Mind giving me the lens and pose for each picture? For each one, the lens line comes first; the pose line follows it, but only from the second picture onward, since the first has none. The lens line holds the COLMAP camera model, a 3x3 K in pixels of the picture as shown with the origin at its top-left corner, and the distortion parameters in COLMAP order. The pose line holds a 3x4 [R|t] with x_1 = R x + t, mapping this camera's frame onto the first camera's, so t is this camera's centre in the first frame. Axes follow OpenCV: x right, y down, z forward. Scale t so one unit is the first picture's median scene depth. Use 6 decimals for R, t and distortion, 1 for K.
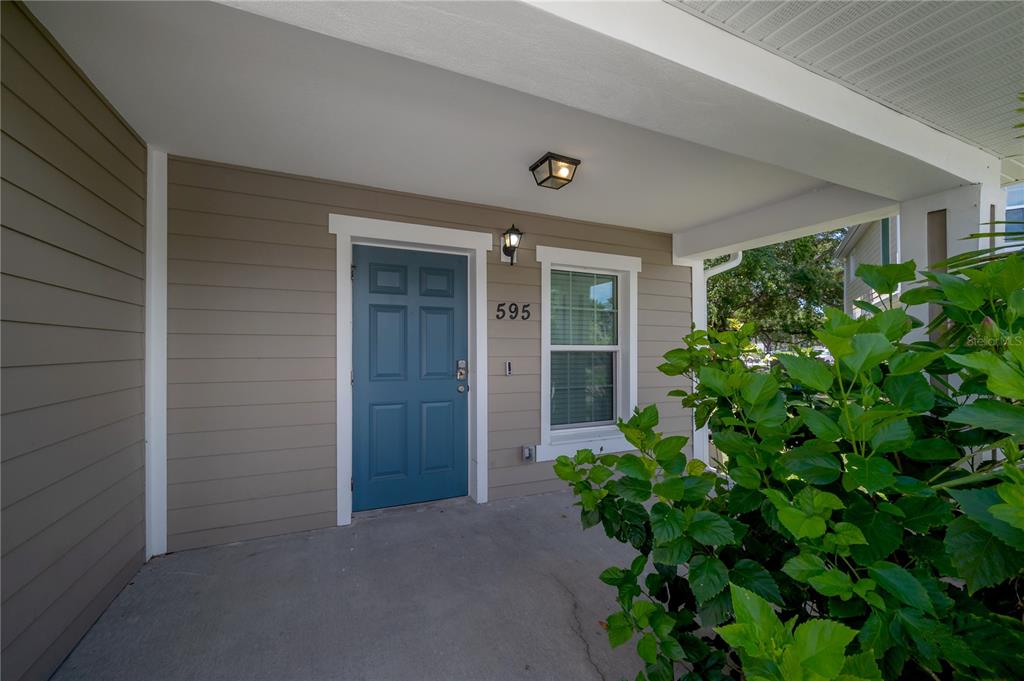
lens RADIAL K [[407.4, 0, 512.2], [0, 407.4, 342.8], [0, 0, 1]] dist [-0.001717, -0.000167]
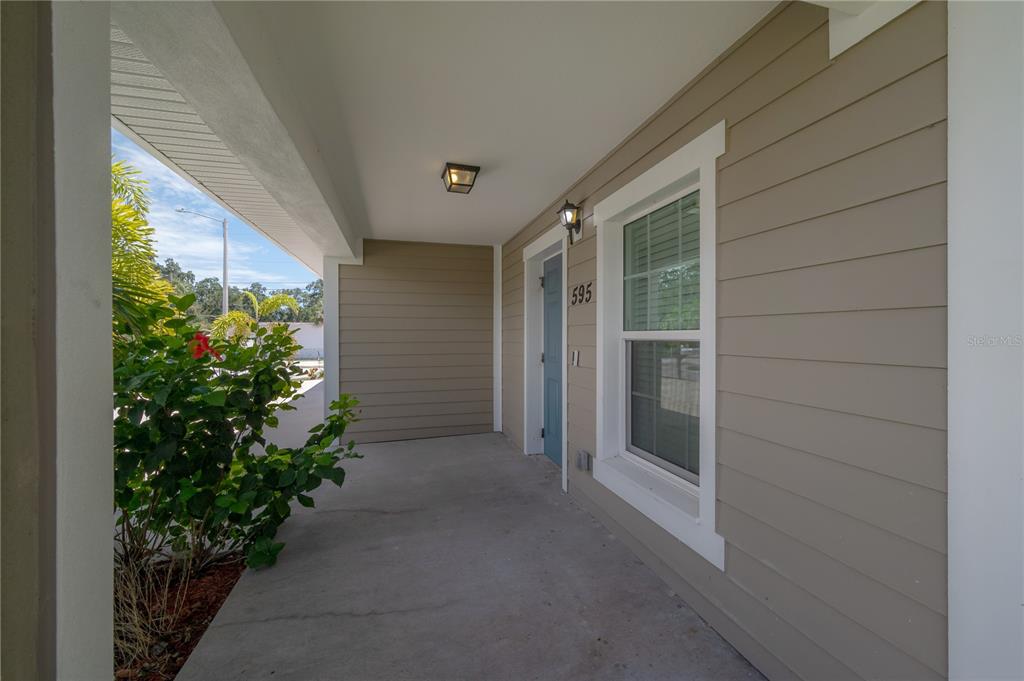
lens RADIAL K [[407.4, 0, 513.0], [0, 407.4, 338.8], [0, 0, 1]] dist [-0.001717, -0.000167]
pose [[-0.149722, -0.000874, -0.988728, 0.897683], [0.002633, 0.999996, -0.001283, 0.019852], [0.988725, -0.002795, -0.149719, 0.987031]]
